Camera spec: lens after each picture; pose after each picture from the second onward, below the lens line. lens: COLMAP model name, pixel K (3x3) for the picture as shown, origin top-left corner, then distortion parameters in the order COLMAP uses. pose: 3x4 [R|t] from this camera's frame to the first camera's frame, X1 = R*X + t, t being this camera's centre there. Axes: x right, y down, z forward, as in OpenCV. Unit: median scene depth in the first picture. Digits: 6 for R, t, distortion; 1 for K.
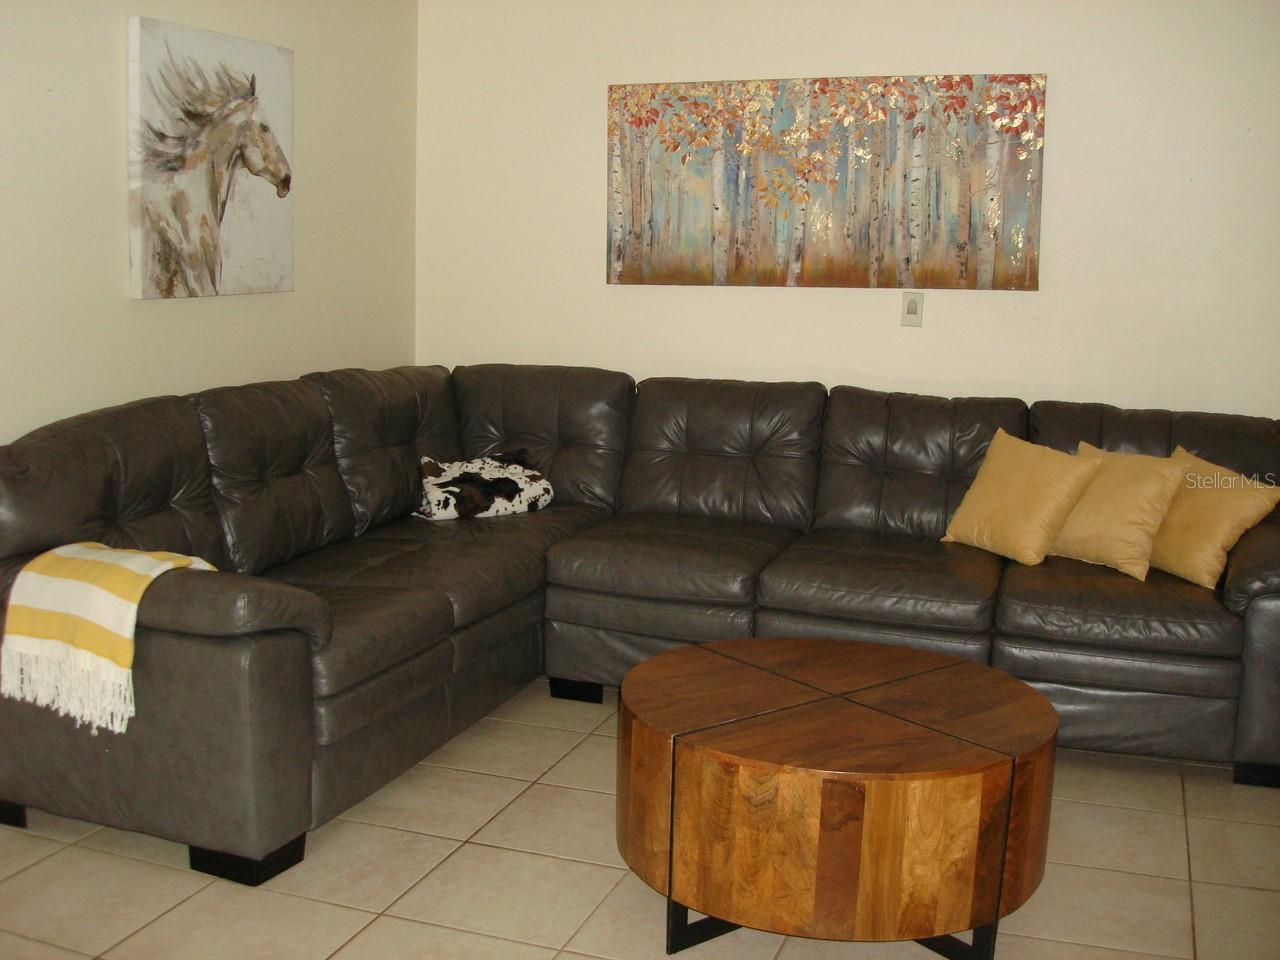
lens RADIAL K [[1404.9, 0, 640.0], [0, 1404.9, 480.0], [0, 0, 1]] dist [-0.100136, -0.090553]
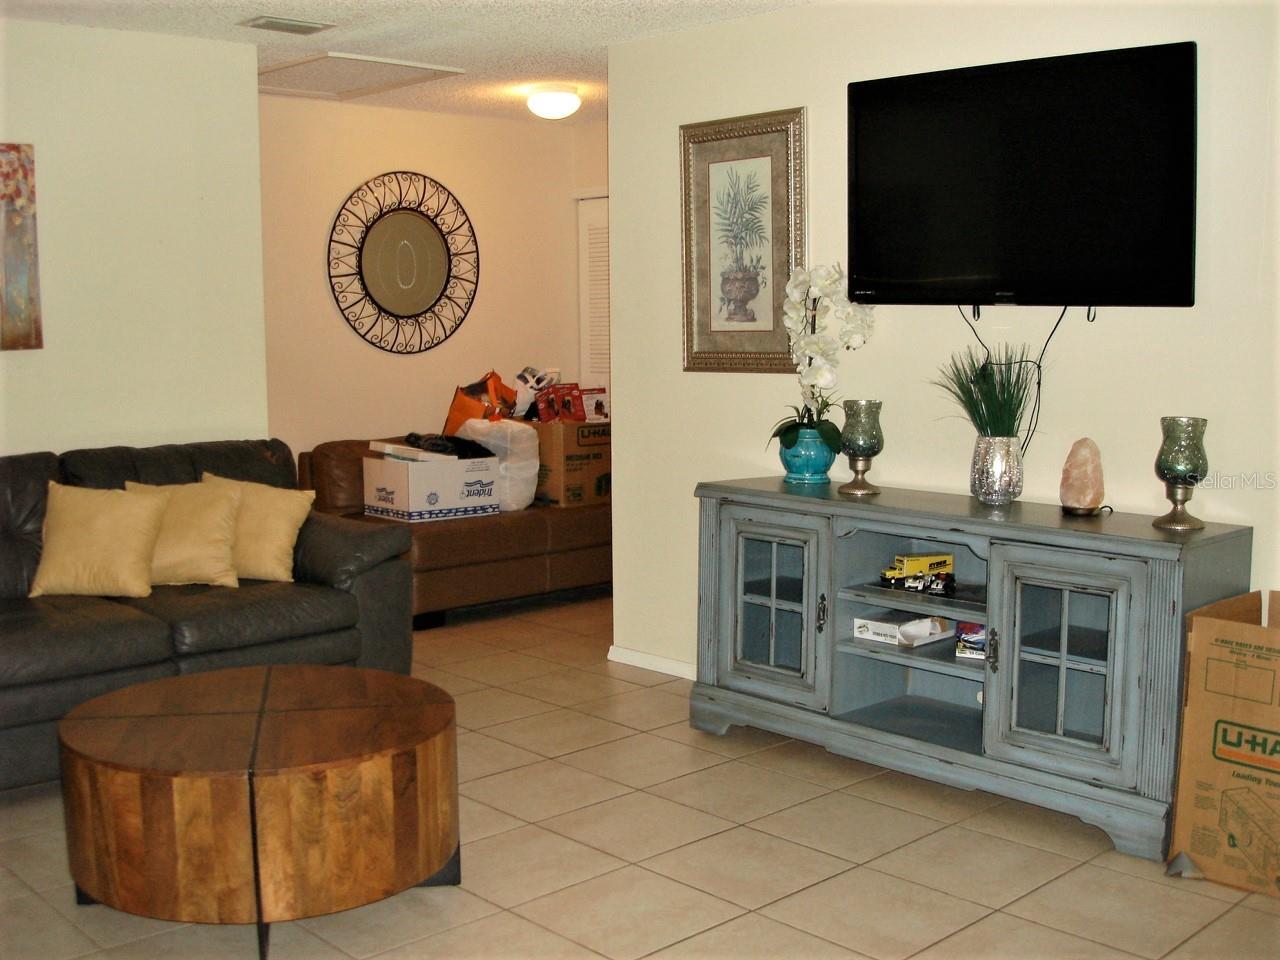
lens RADIAL K [[1404.9, 0, 640.0], [0, 1404.9, 480.0], [0, 0, 1]] dist [-0.100136, -0.090553]
pose [[0.458289, -0.133827, 0.878670, -0.449788], [0.160174, 0.984849, 0.066457, -0.036046], [-0.874252, 0.110283, 0.472781, 0.128441]]
